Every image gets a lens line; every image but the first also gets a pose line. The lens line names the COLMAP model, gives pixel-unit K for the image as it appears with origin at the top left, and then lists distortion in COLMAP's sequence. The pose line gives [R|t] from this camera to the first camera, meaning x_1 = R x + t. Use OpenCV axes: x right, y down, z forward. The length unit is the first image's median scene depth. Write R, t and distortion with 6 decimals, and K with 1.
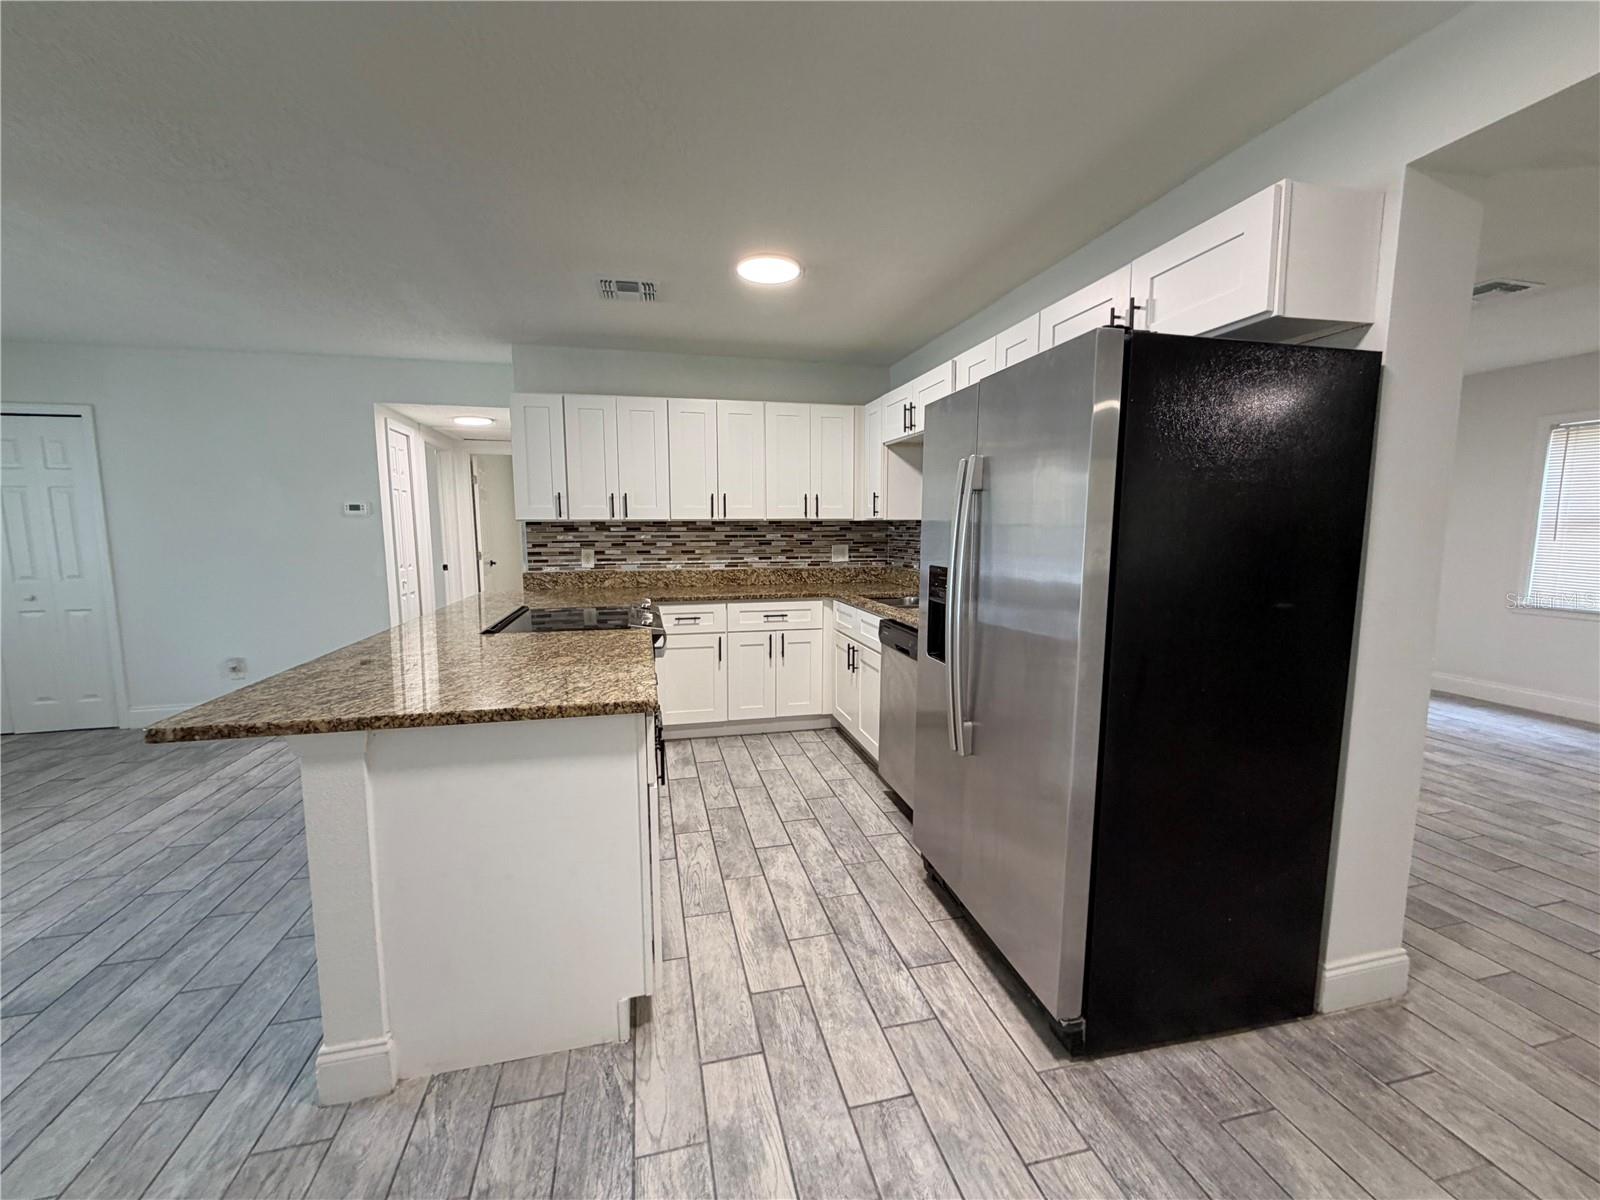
lens RADIAL K [[639.7, 0, 797.6], [0, 639.7, 595.9], [0, 0, 1]] dist [-0.000489, 0.000447]
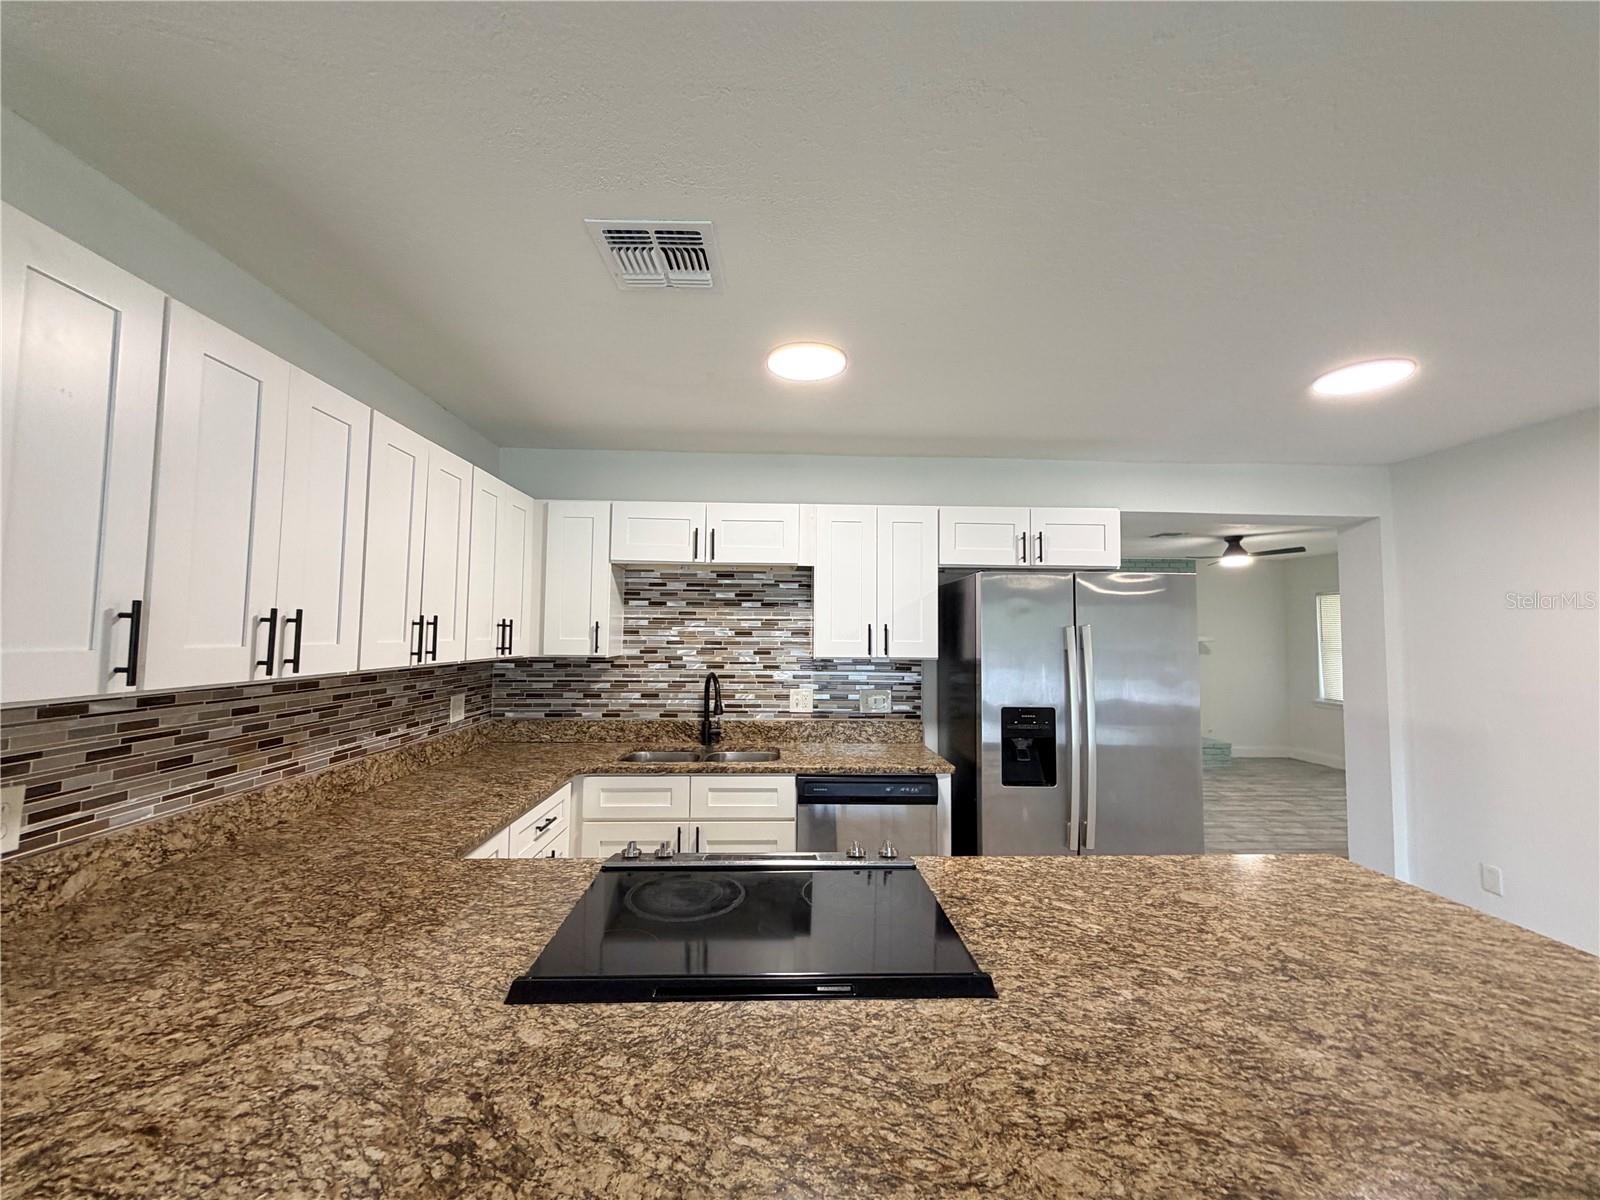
lens RADIAL K [[639.7, 0, 797.9], [0, 639.7, 596.7], [0, 0, 1]] dist [-0.000489, 0.000447]
pose [[0.196008, 0.062578, 0.978604, -0.548670], [0.096825, 0.991850, -0.082818, -0.100645], [-0.975810, 0.110987, 0.188351, 0.595314]]
